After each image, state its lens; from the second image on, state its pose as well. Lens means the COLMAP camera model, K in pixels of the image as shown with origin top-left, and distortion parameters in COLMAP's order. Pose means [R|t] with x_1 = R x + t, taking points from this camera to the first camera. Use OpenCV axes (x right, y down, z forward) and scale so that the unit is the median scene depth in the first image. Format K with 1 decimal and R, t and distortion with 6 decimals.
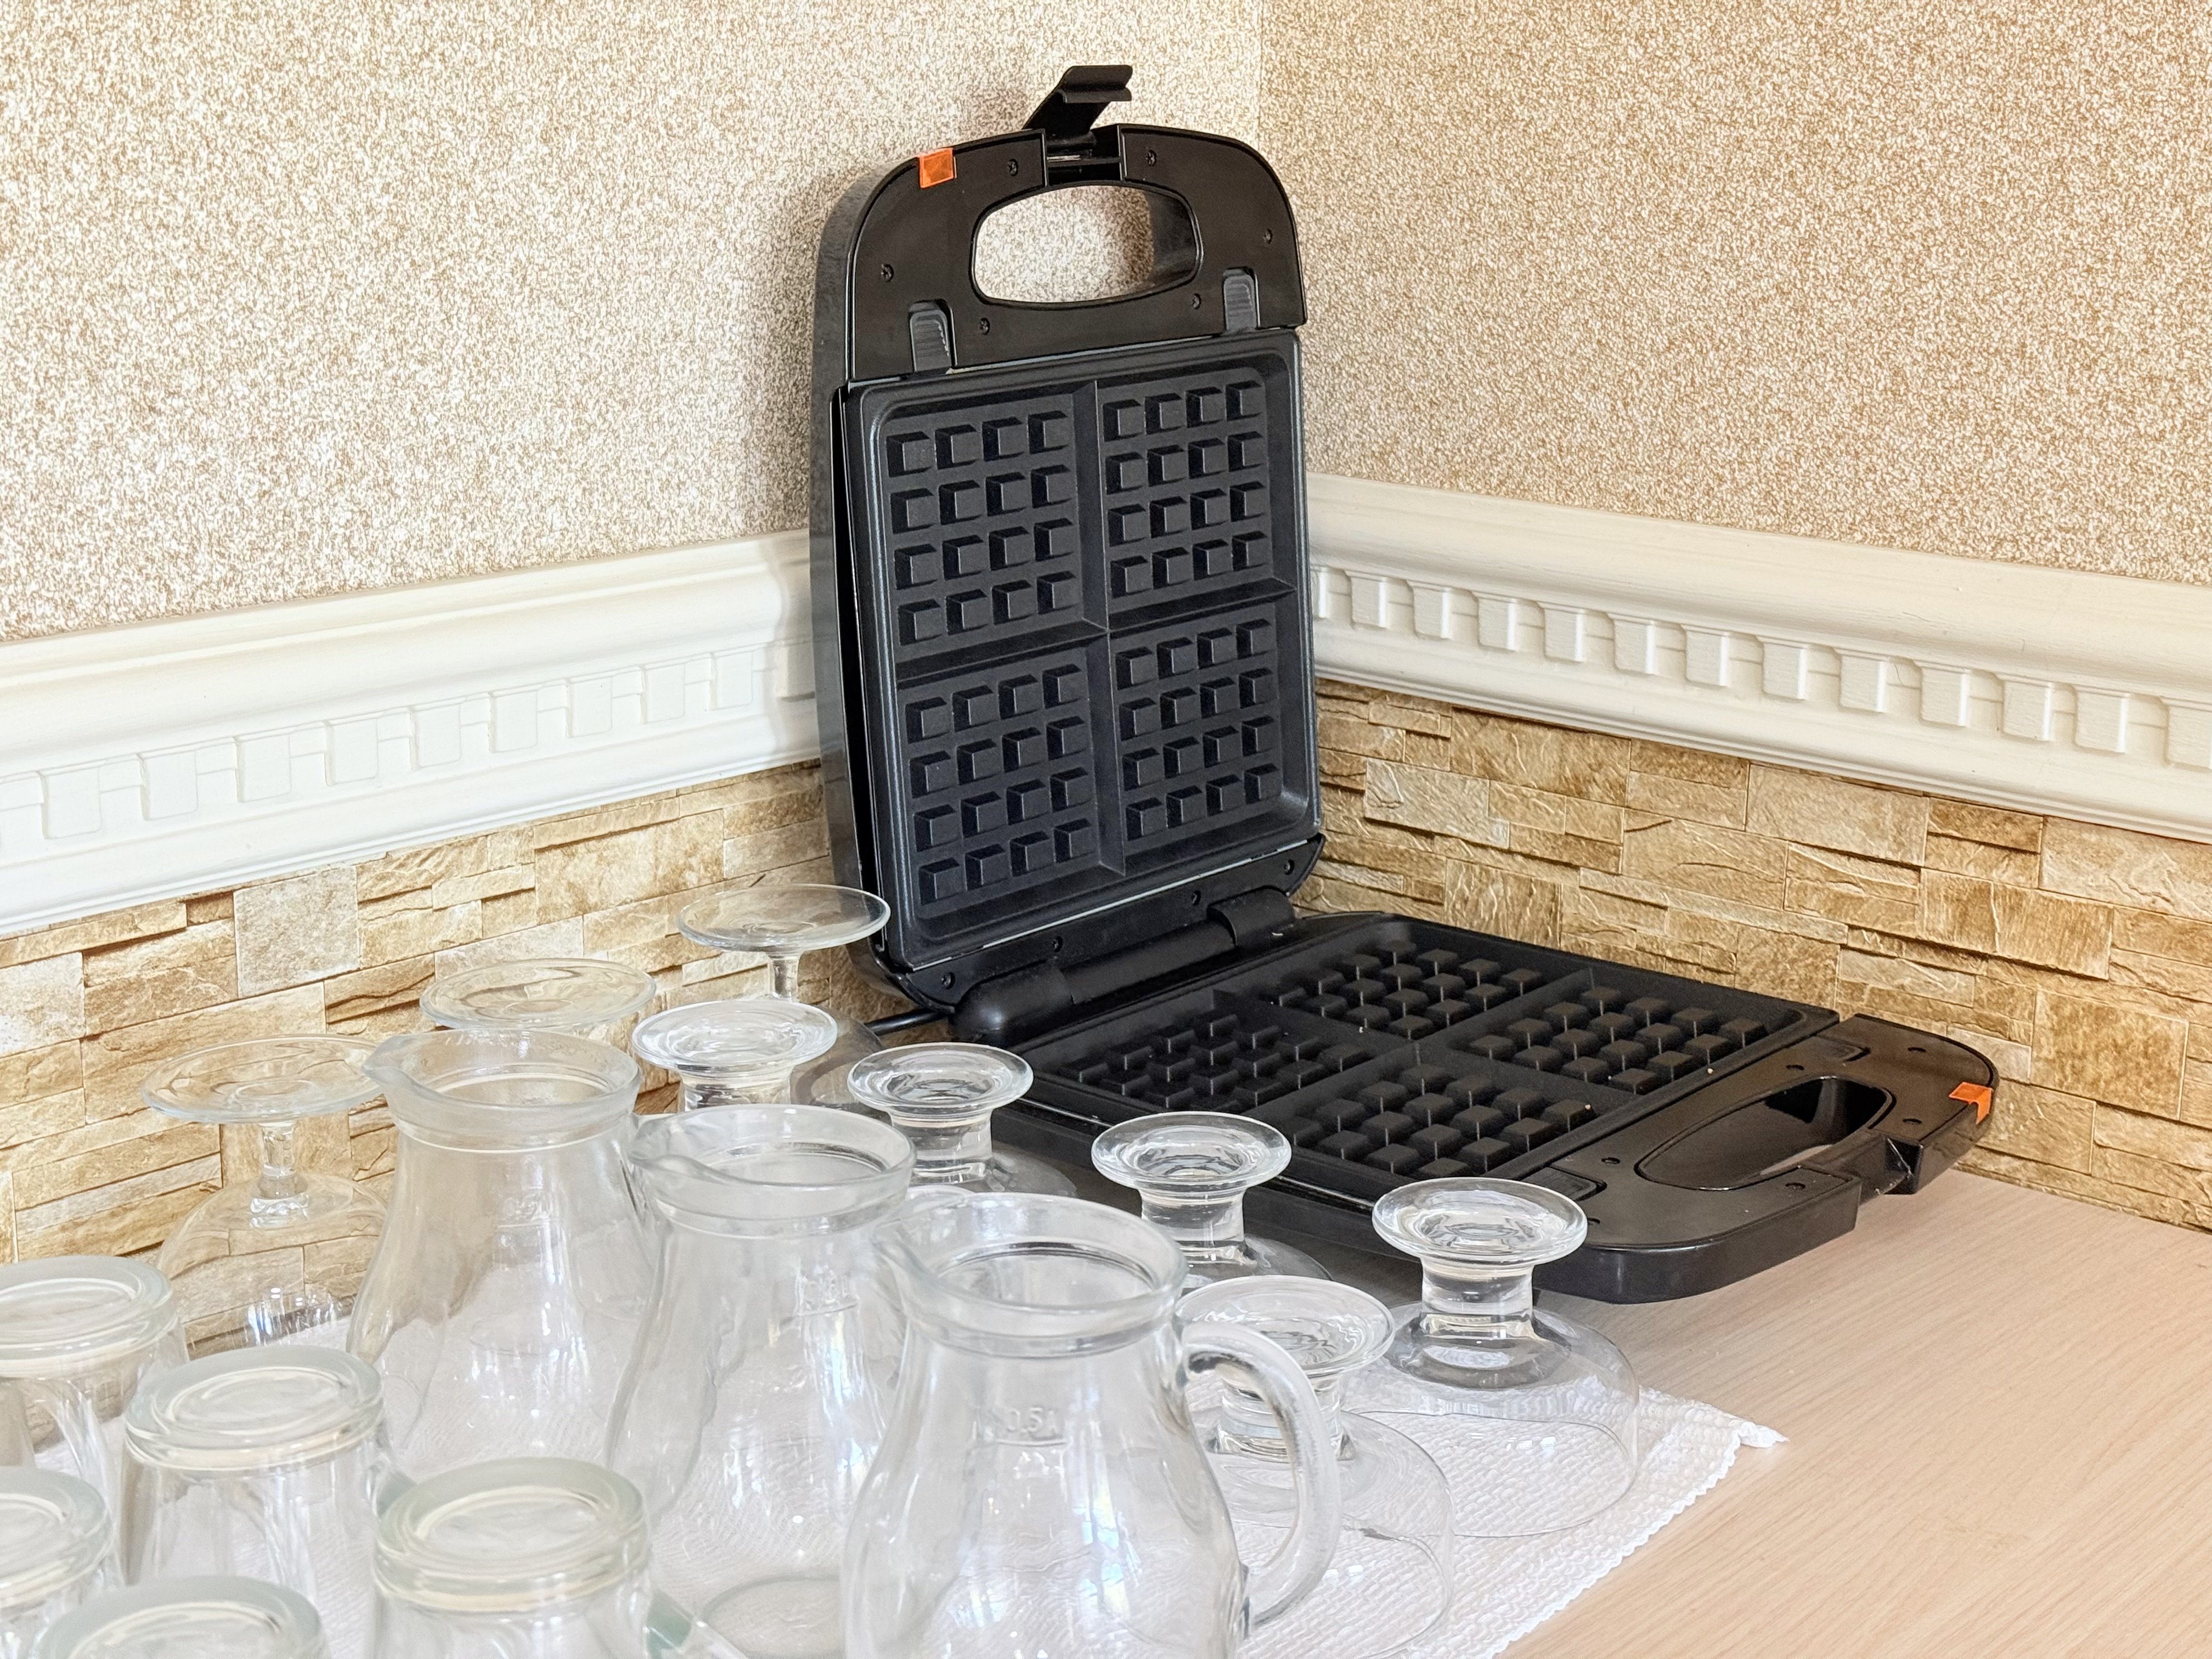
lens RADIAL K [[3052.3, 0, 1119.6], [0, 3052.3, 837.0], [0, 0, 1]] dist [0.046480, 0.000000]
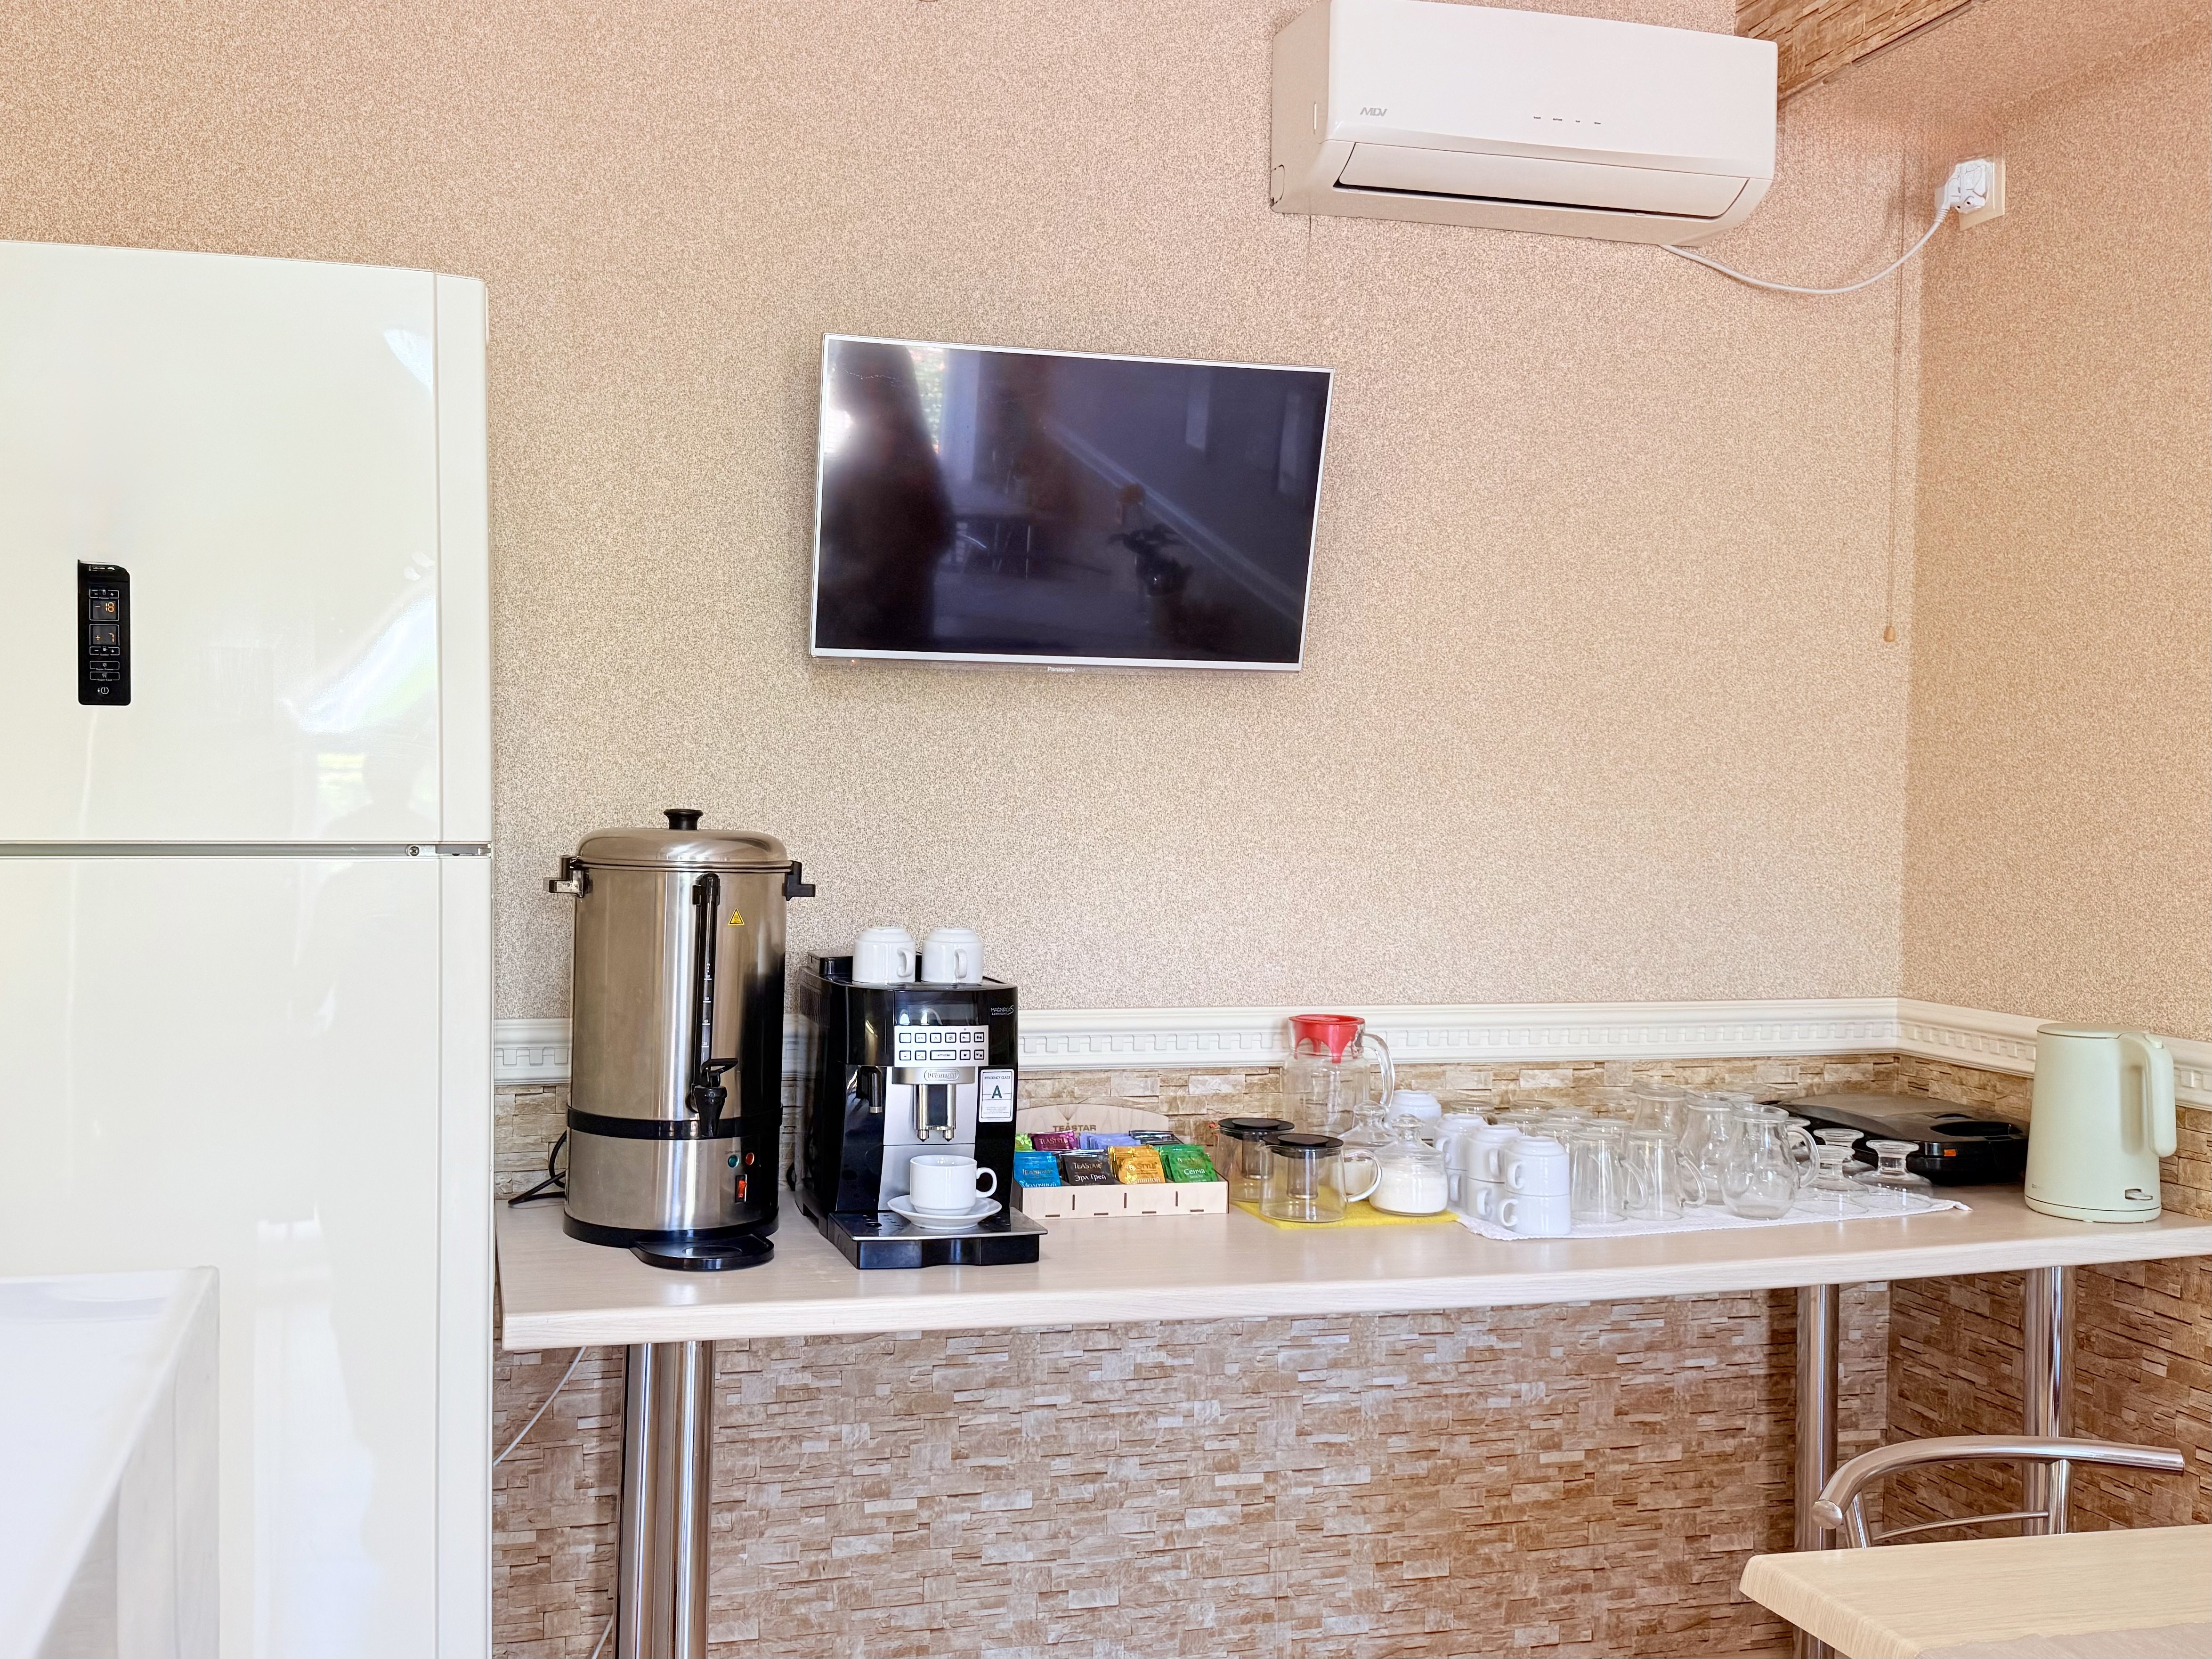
lens RADIAL K [[1966.0, 0, 914.8], [0, 1966.0, 866.6], [0, 0, 1]] dist [0.135604, -0.127574]
pose [[0.832765, 0.017722, -0.553343, 0.466783], [-0.140786, 0.973409, -0.180703, 0.385665], [0.535427, 0.228386, 0.813116, -1.912120]]
